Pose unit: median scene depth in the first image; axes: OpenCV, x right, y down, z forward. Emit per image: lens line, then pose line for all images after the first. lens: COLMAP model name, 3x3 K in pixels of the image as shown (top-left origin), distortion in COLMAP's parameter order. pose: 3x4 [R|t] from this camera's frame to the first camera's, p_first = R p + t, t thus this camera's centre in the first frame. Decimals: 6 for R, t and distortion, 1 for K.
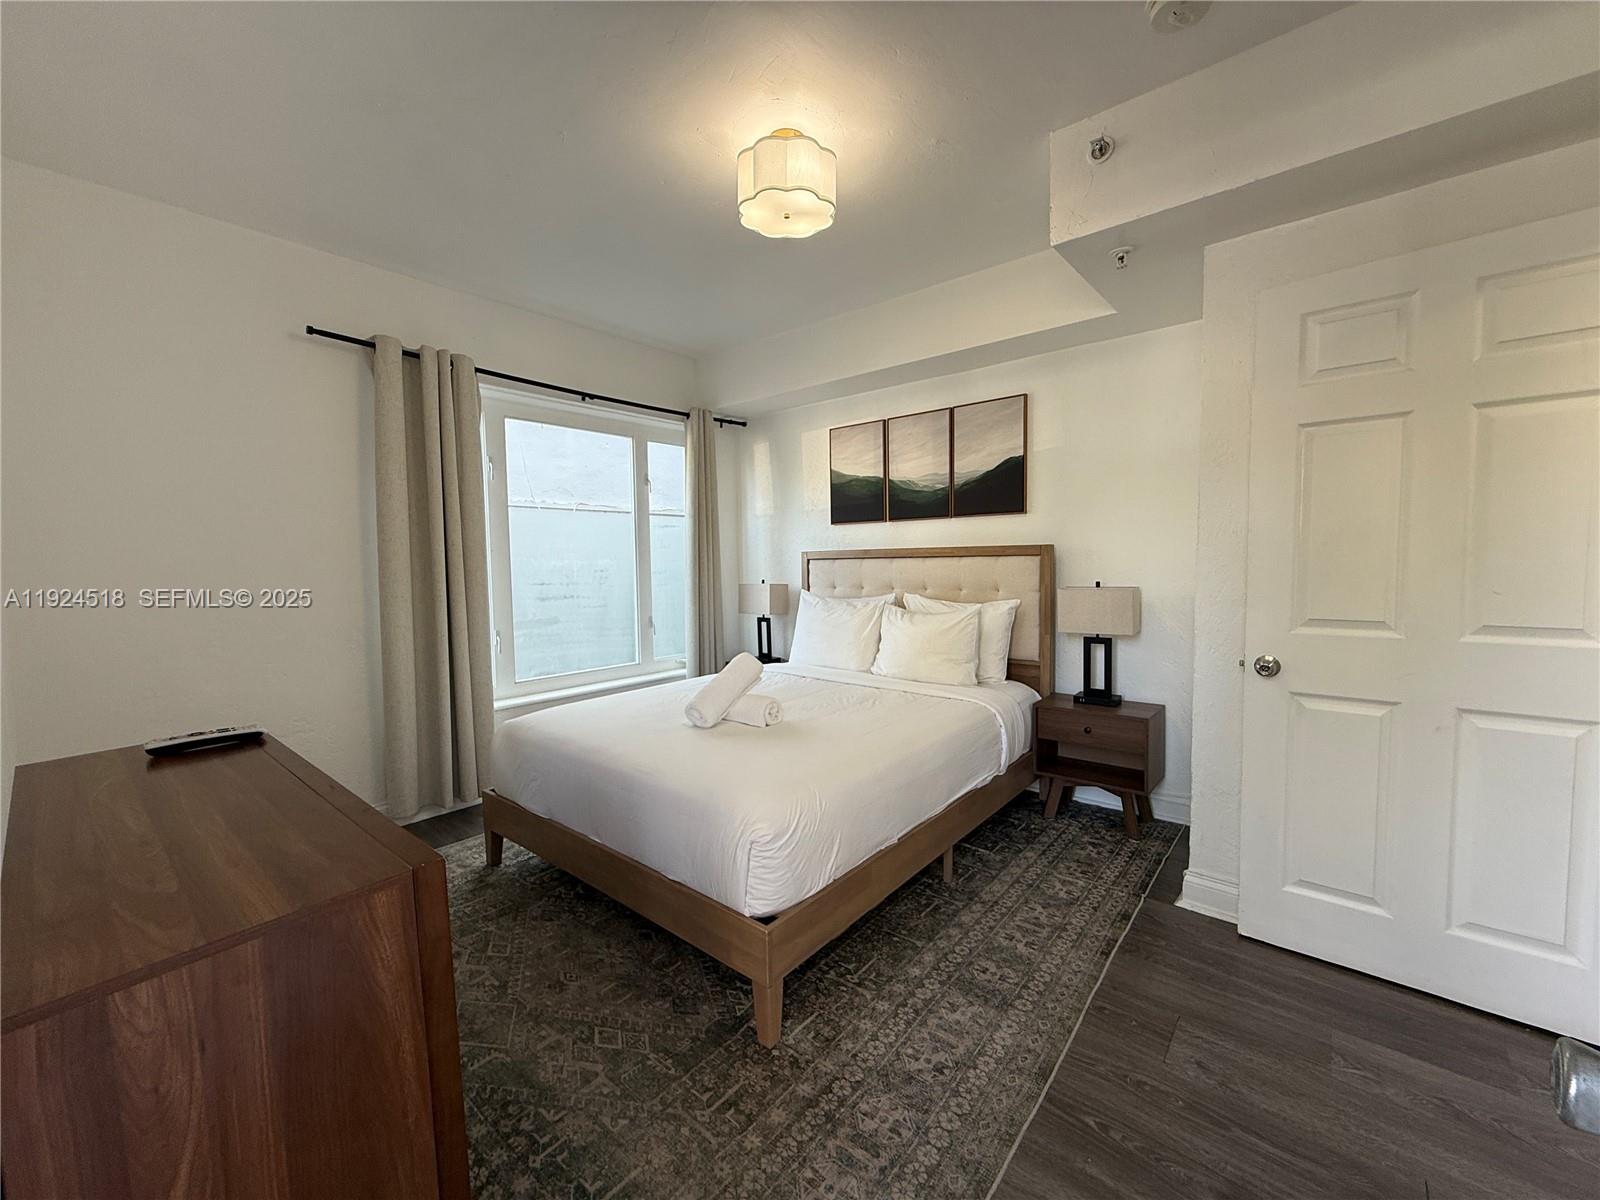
lens RADIAL K [[648.1, 0, 800.0], [0, 648.1, 600.0], [0, 0, 1]] dist [-0.001911, 0.000595]
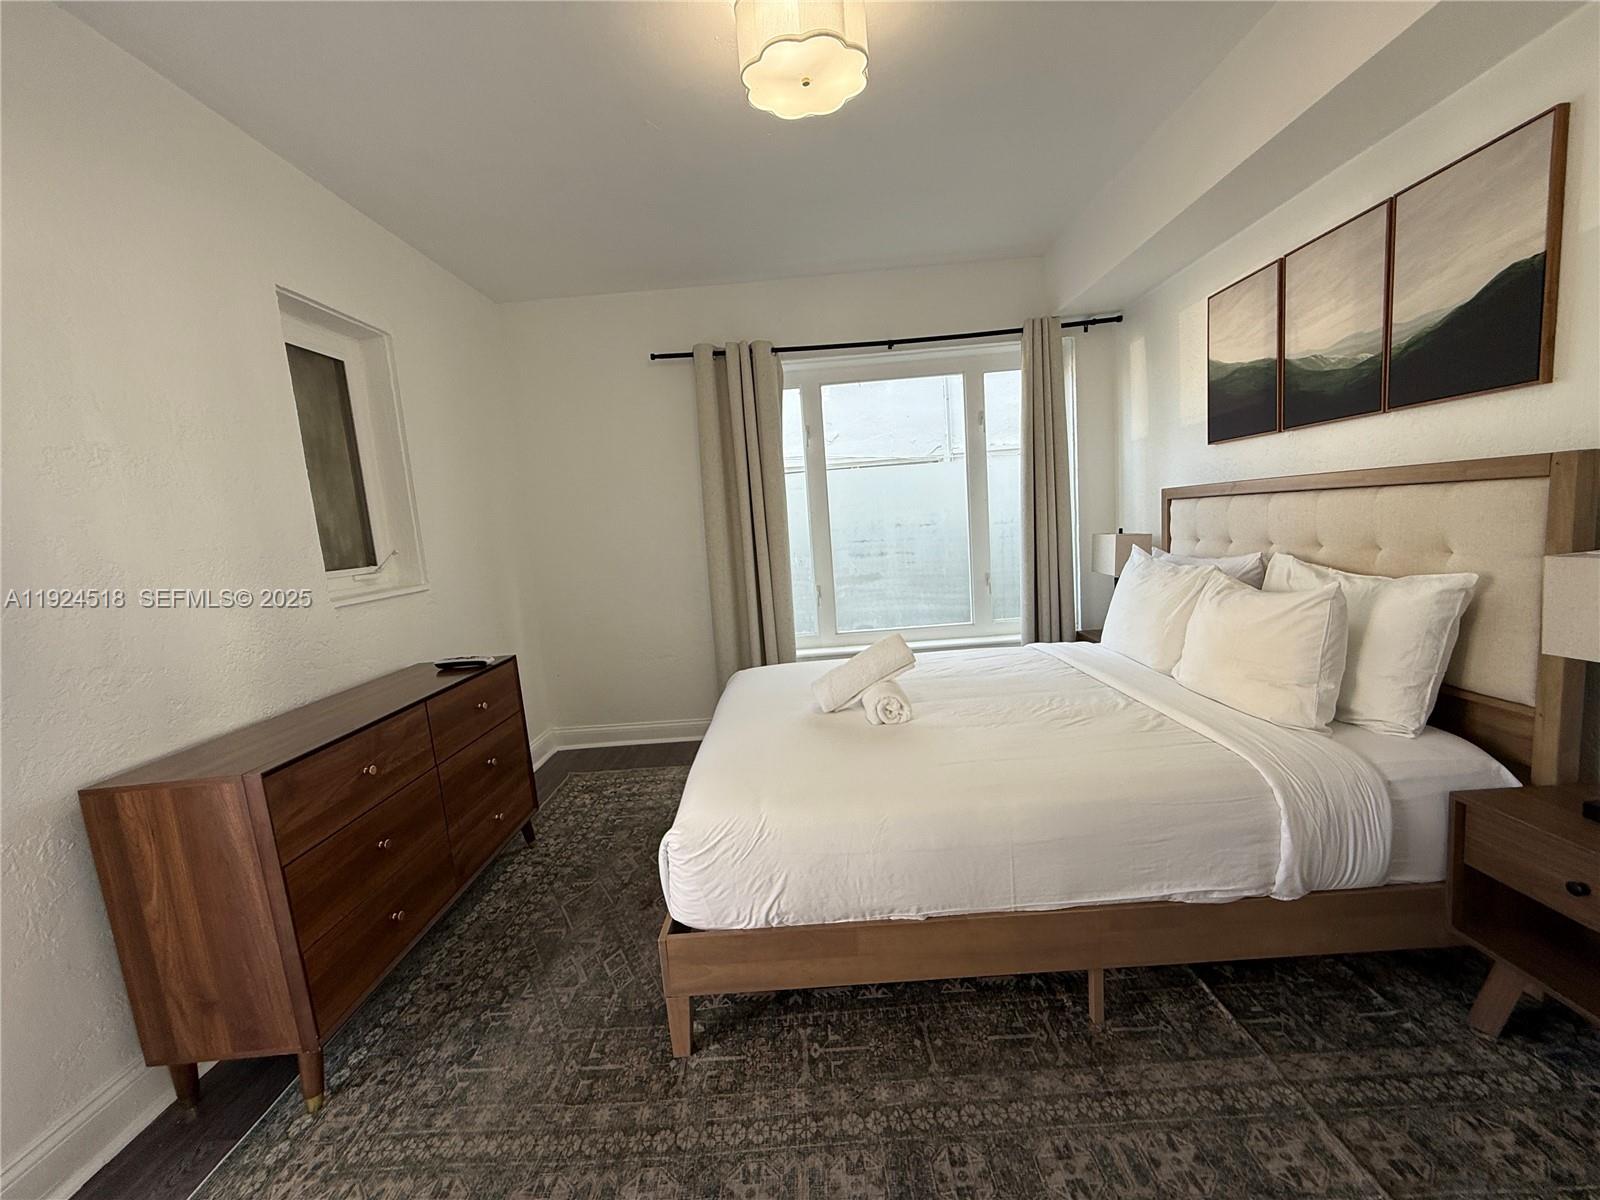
lens RADIAL K [[648.1, 0, 800.0], [0, 648.1, 600.0], [0, 0, 1]] dist [-0.001911, 0.000595]
pose [[0.623519, 0.063635, -0.779214, 0.414999], [0.018779, 0.995175, 0.096297, -0.038222], [0.781583, -0.074676, 0.619316, 0.321501]]
